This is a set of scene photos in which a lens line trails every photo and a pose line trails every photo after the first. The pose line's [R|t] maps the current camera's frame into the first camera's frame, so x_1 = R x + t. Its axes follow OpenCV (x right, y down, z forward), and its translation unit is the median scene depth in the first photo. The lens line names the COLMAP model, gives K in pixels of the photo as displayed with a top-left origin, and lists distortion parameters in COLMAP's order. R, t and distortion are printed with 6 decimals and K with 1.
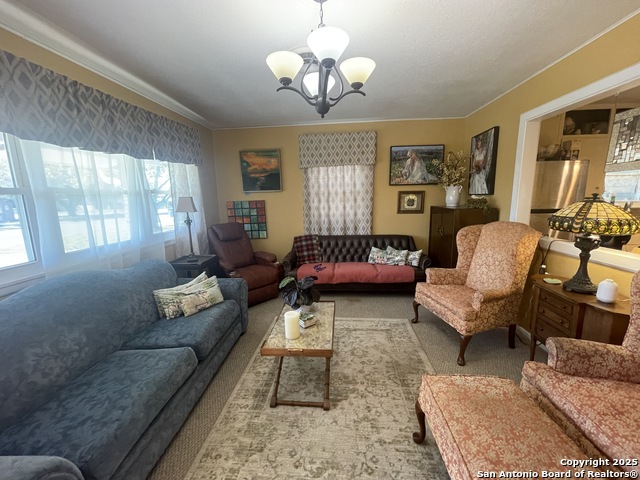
lens RADIAL K [[258.8, 0, 318.7], [0, 258.8, 239.0], [0, 0, 1]] dist [0.000224, 0.000536]
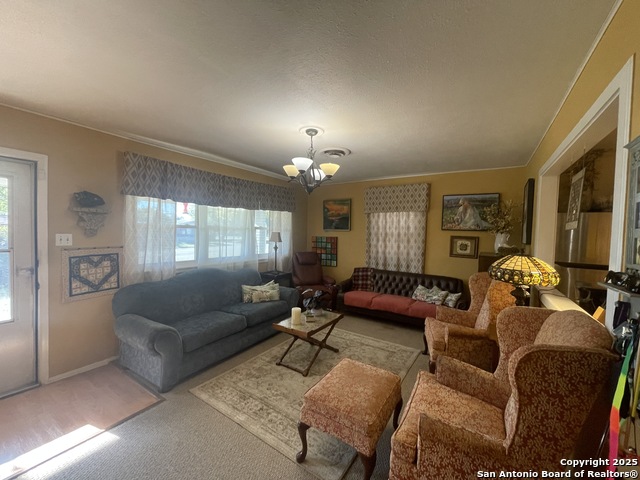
lens RADIAL K [[258.8, 0, 319.6], [0, 258.8, 239.1], [0, 0, 1]] dist [0.000224, 0.000536]
pose [[0.880431, 0.059992, -0.470363, 0.423920], [-0.122924, 0.986929, -0.104214, 0.007650], [0.457963, 0.149572, 0.876298, -0.224634]]
